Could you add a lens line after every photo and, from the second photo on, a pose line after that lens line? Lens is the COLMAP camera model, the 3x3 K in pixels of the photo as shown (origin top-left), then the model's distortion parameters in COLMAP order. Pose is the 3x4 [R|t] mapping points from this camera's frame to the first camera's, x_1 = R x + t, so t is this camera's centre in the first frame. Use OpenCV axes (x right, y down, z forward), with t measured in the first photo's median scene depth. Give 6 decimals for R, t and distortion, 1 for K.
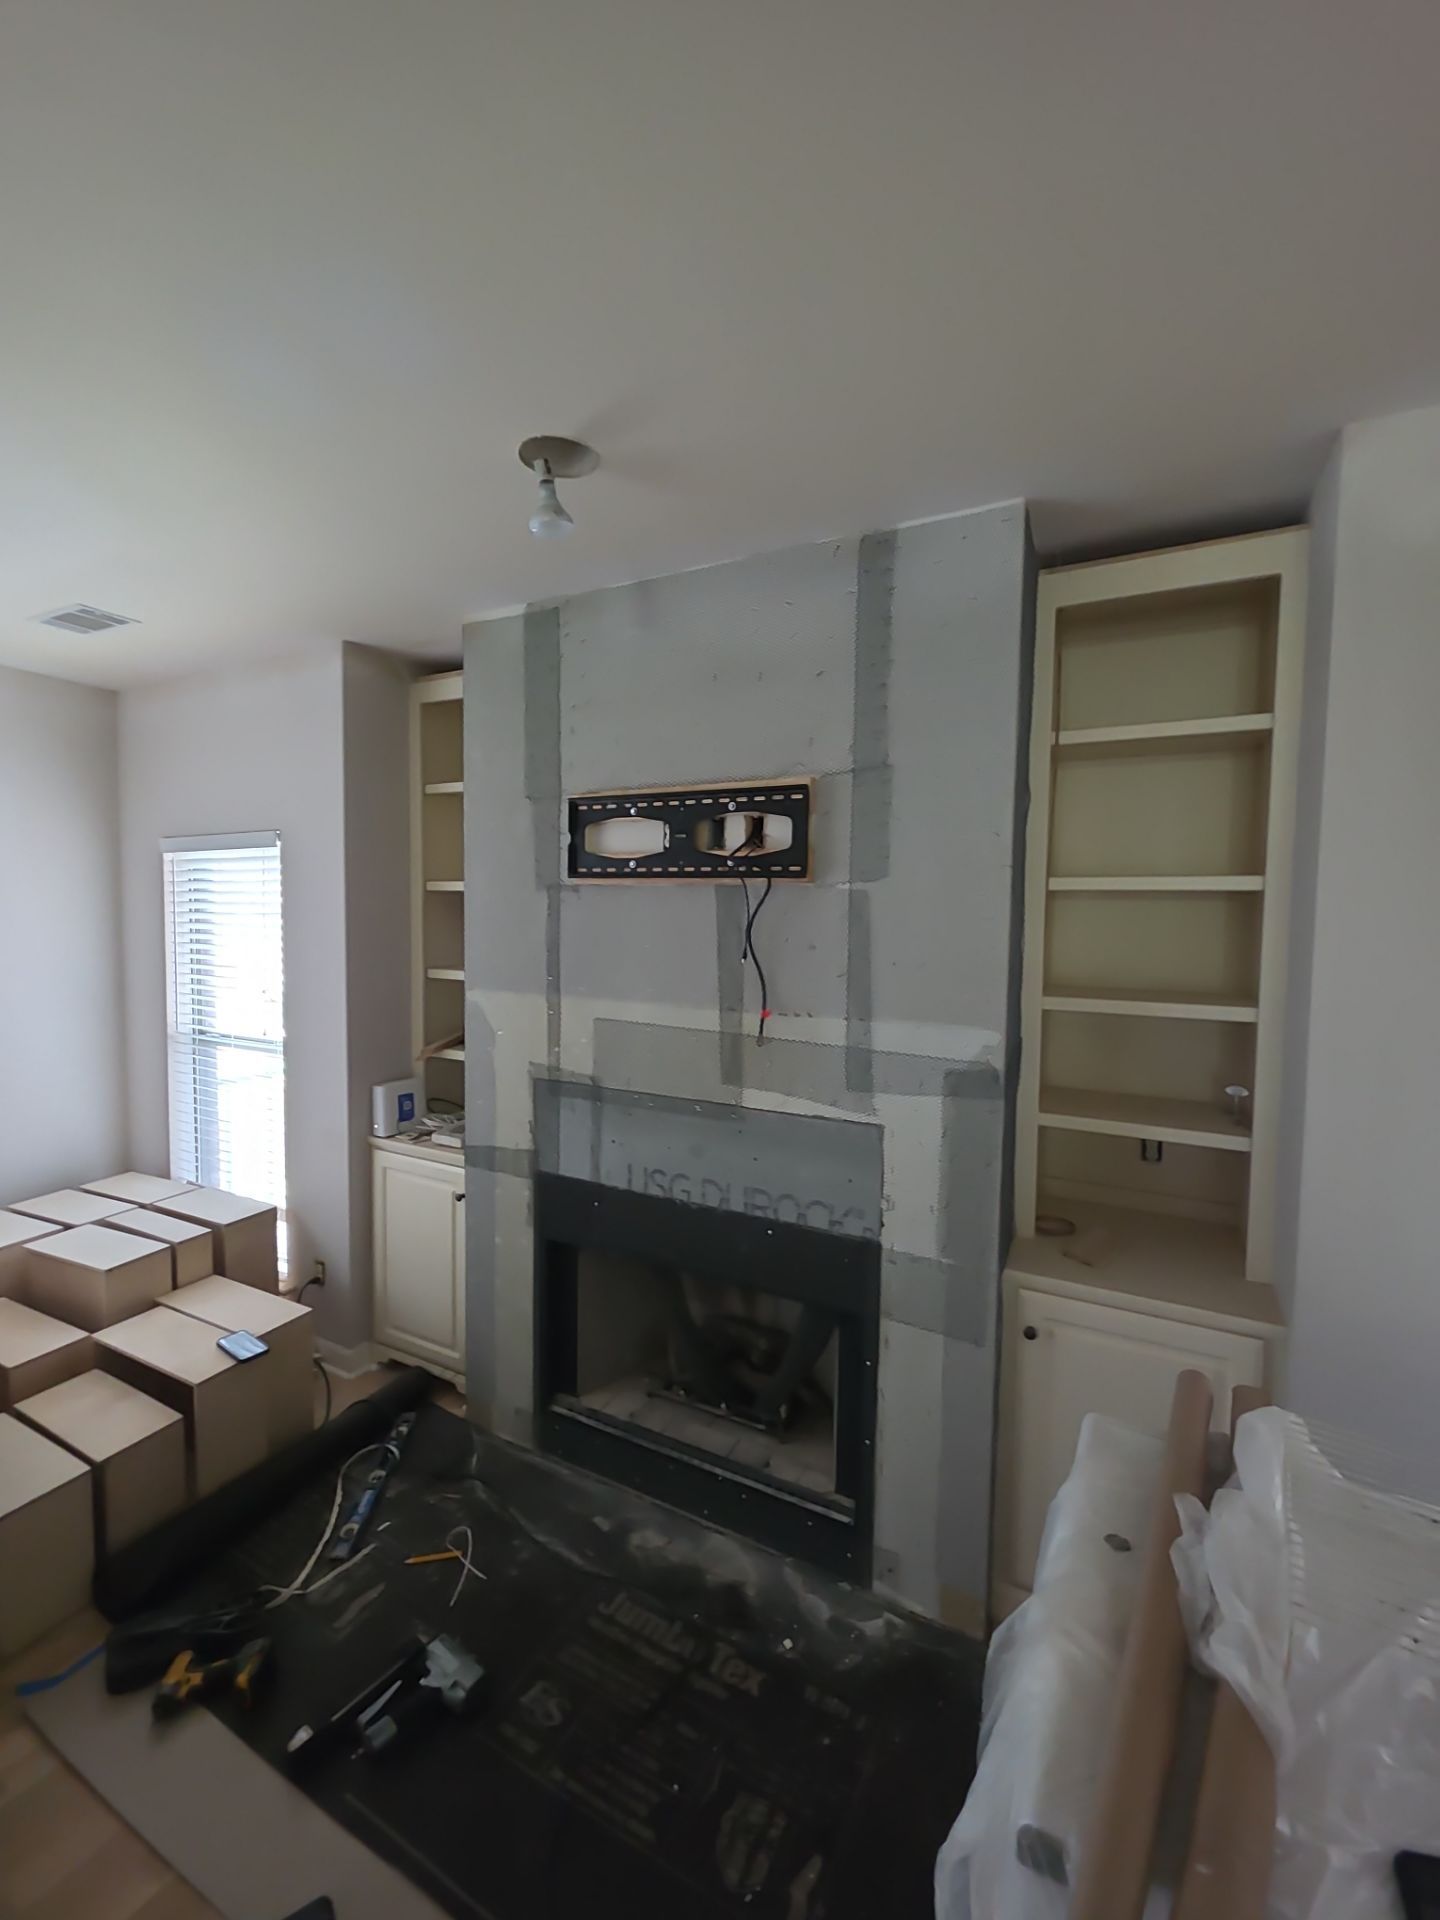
lens RADIAL K [[776.7, 0, 729.5], [0, 776.7, 955.0], [0, 0, 1]] dist [0.006620, -0.003261]
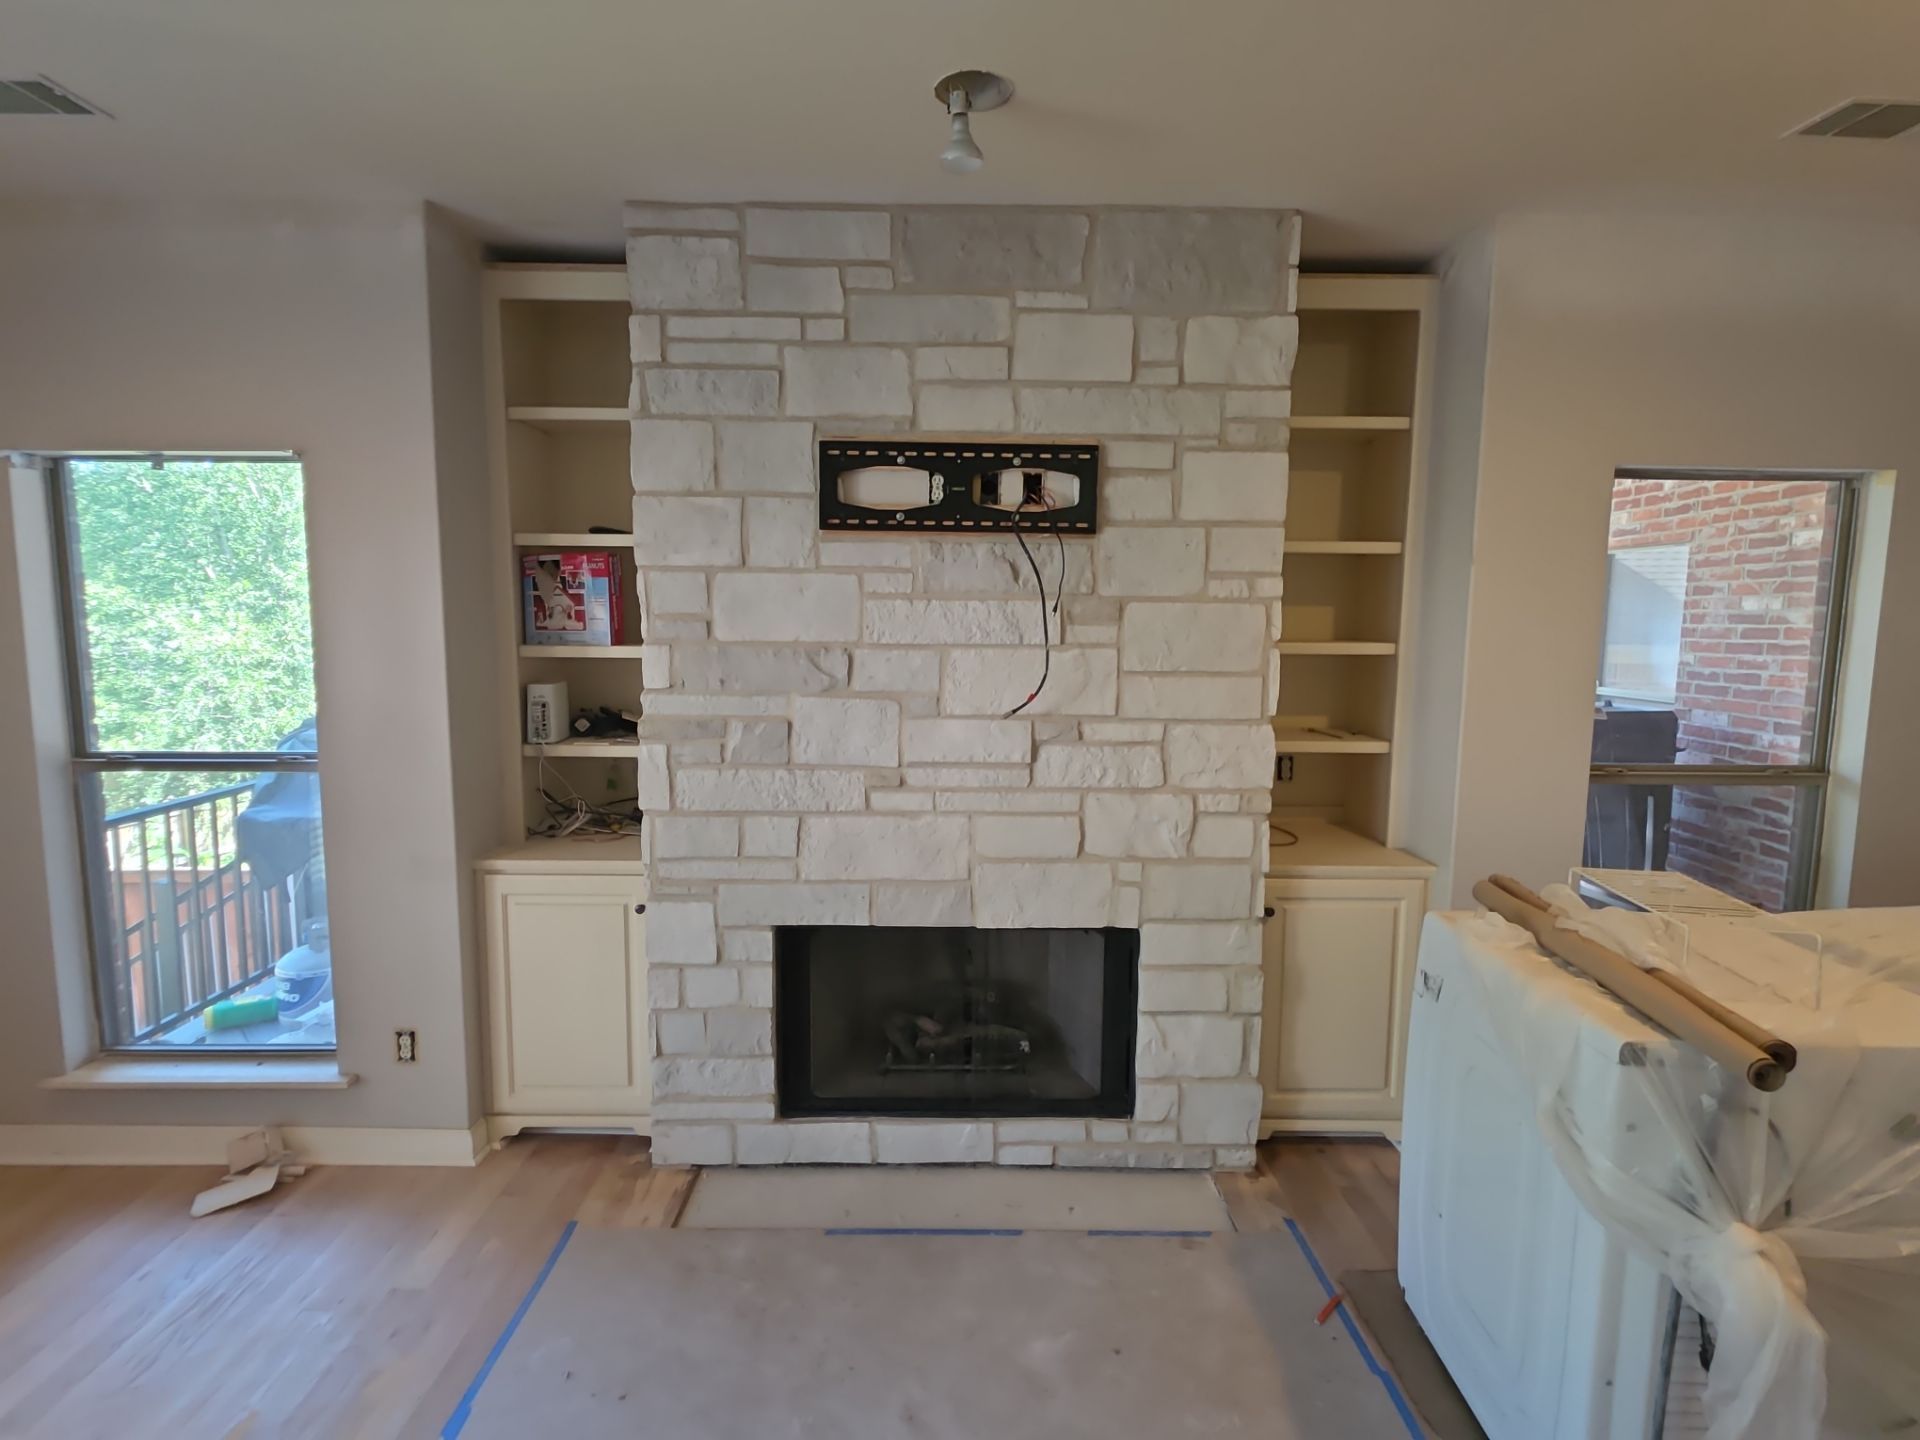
lens RADIAL K [[930.9, 0, 953.0], [0, 930.9, 712.5], [0, 0, 1]] dist [0.010836, -0.005665]
pose [[0.889394, -0.055135, 0.453805, -0.621177], [0.028198, 0.997426, 0.065919, 0.051760], [-0.456271, -0.045831, 0.888660, -0.059742]]
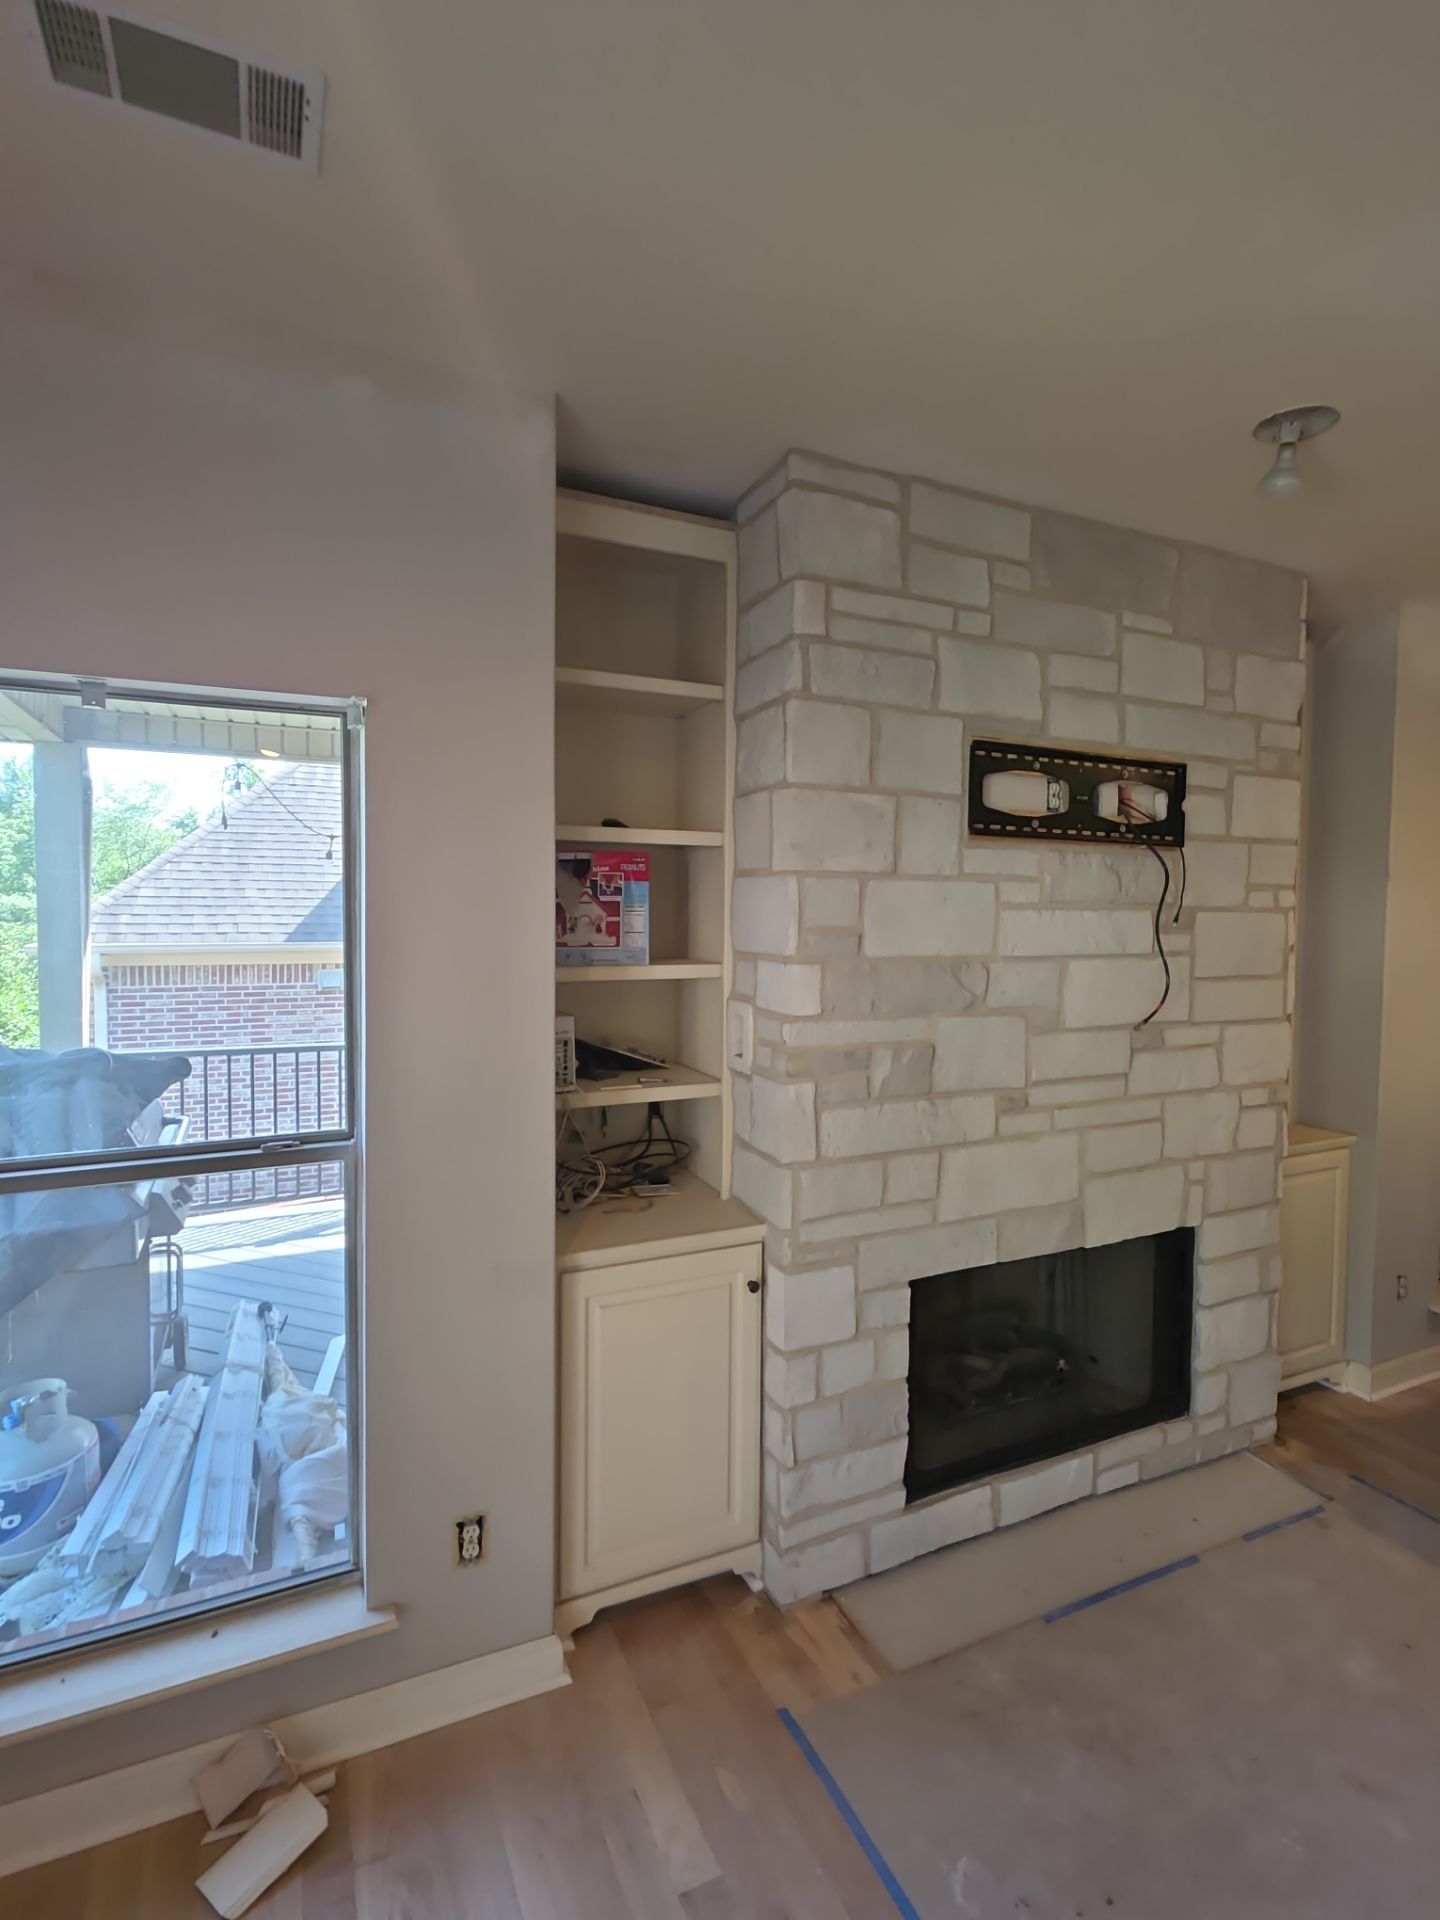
lens RADIAL K [[930.9, 0, 728.6], [0, 930.9, 953.4], [0, 0, 1]] dist [0.010836, -0.005665]
pose [[0.619604, -0.044189, 0.783670, -1.256800], [0.043538, 0.998812, 0.021897, -0.004327], [-0.783706, 0.020552, 0.620791, 0.626688]]
